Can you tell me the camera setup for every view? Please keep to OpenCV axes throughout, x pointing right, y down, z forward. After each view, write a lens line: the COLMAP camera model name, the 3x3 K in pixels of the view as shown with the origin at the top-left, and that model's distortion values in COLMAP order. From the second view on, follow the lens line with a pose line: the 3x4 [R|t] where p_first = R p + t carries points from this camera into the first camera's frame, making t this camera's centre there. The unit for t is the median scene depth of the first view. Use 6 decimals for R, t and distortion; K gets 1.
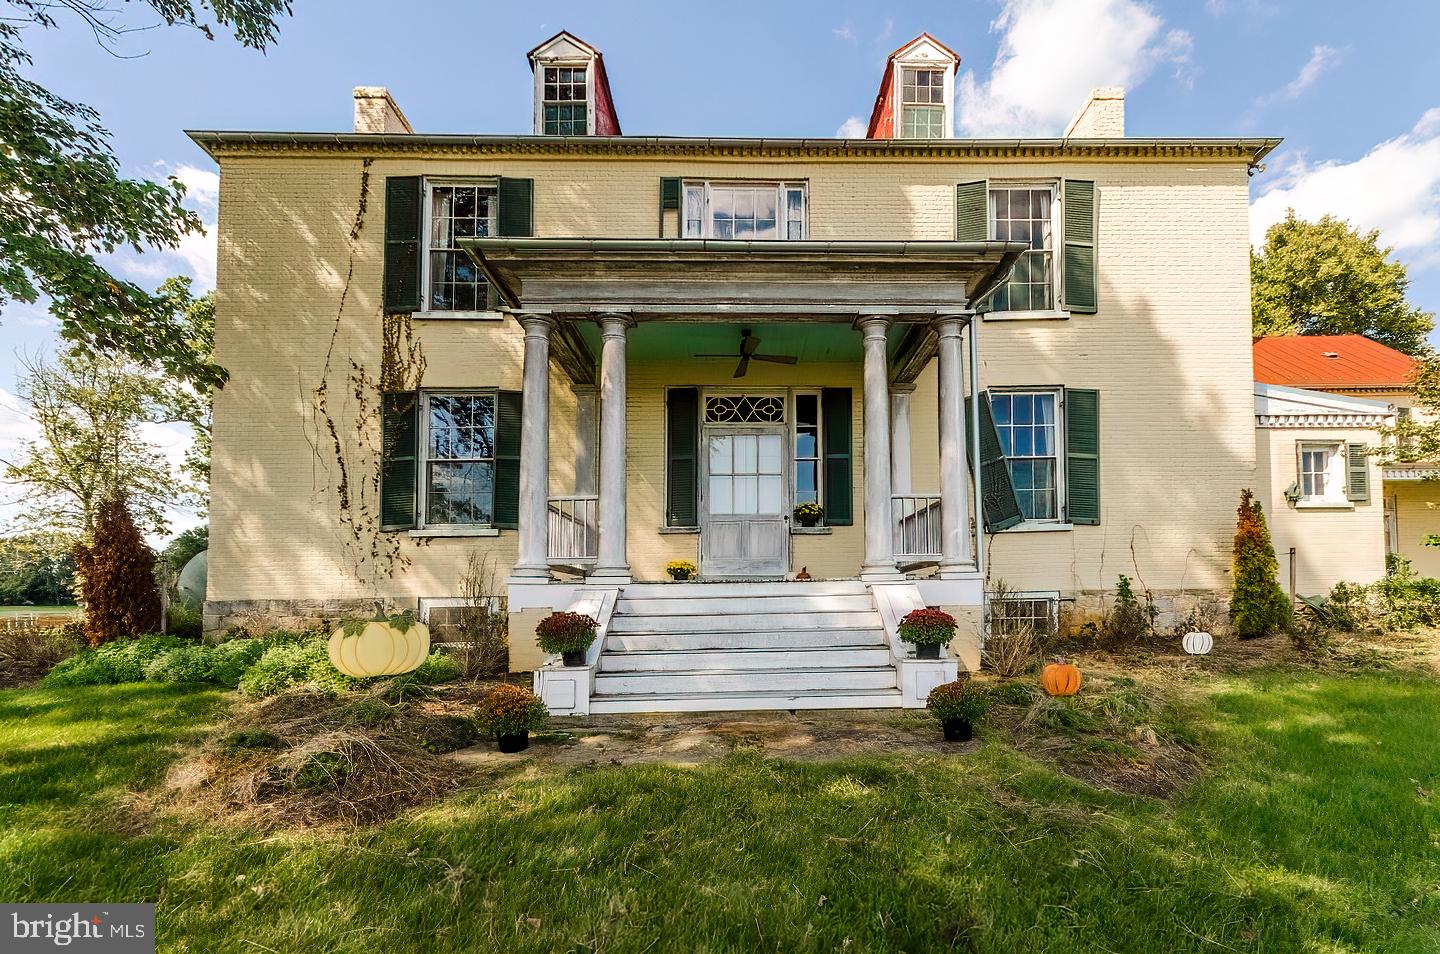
lens RADIAL K [[642.0, 0, 731.1], [0, 642.0, 486.5], [0, 0, 1]] dist [0.004402, 0.000201]
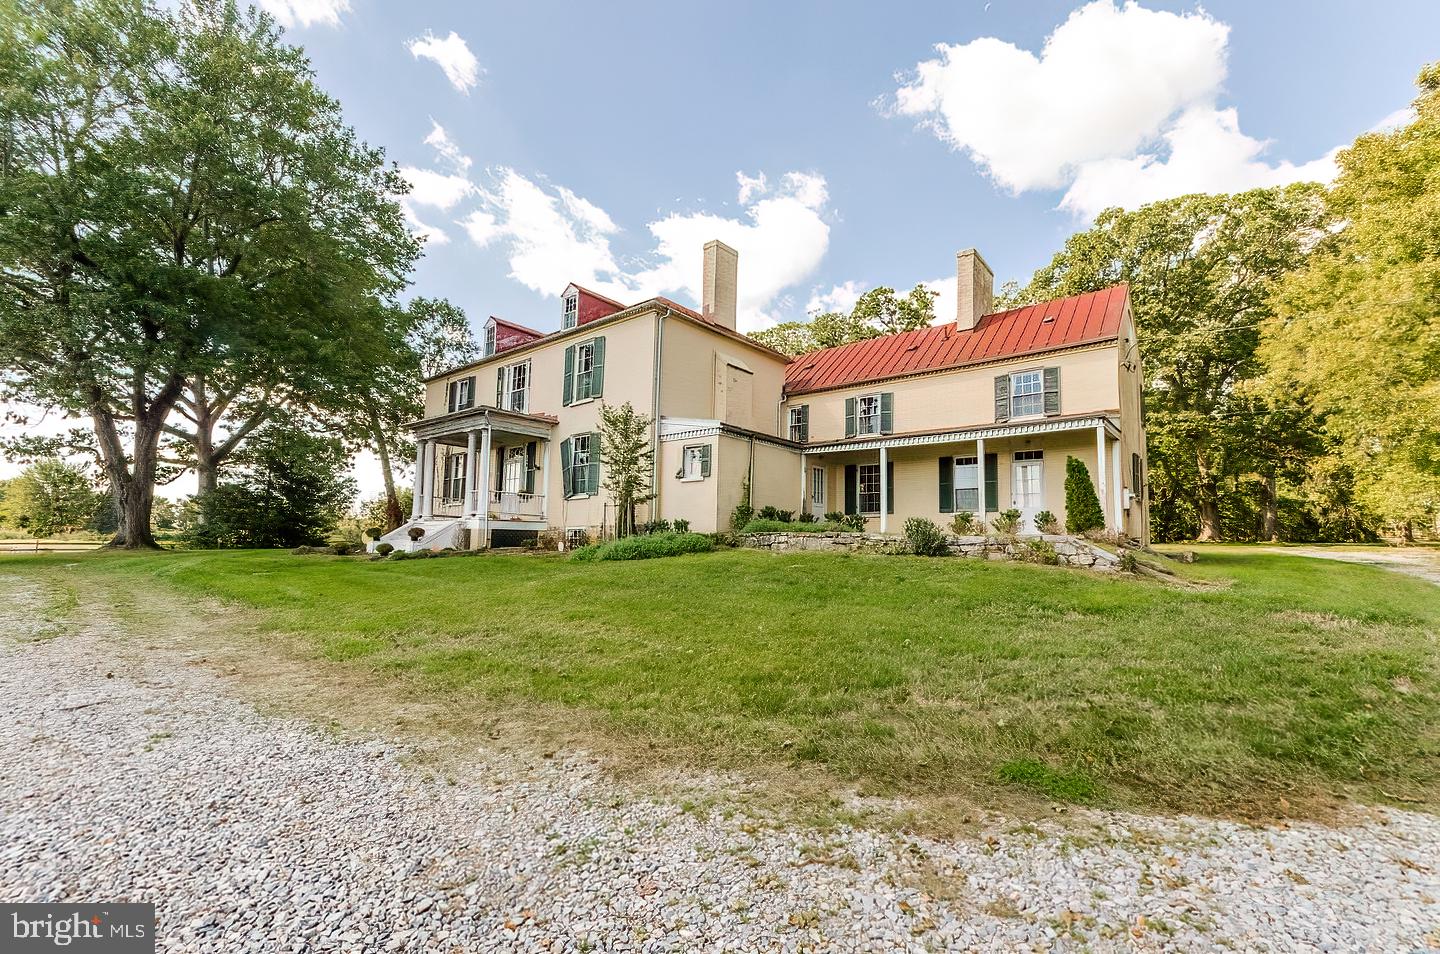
lens RADIAL K [[642.0, 0, 731.1], [0, 642.0, 486.5], [0, 0, 1]] dist [0.004402, 0.000201]
pose [[0.738845, -0.043159, -0.672492, 2.322026], [0.009813, 0.998530, -0.053302, 0.153102], [0.673804, 0.032782, 0.738182, -0.283838]]
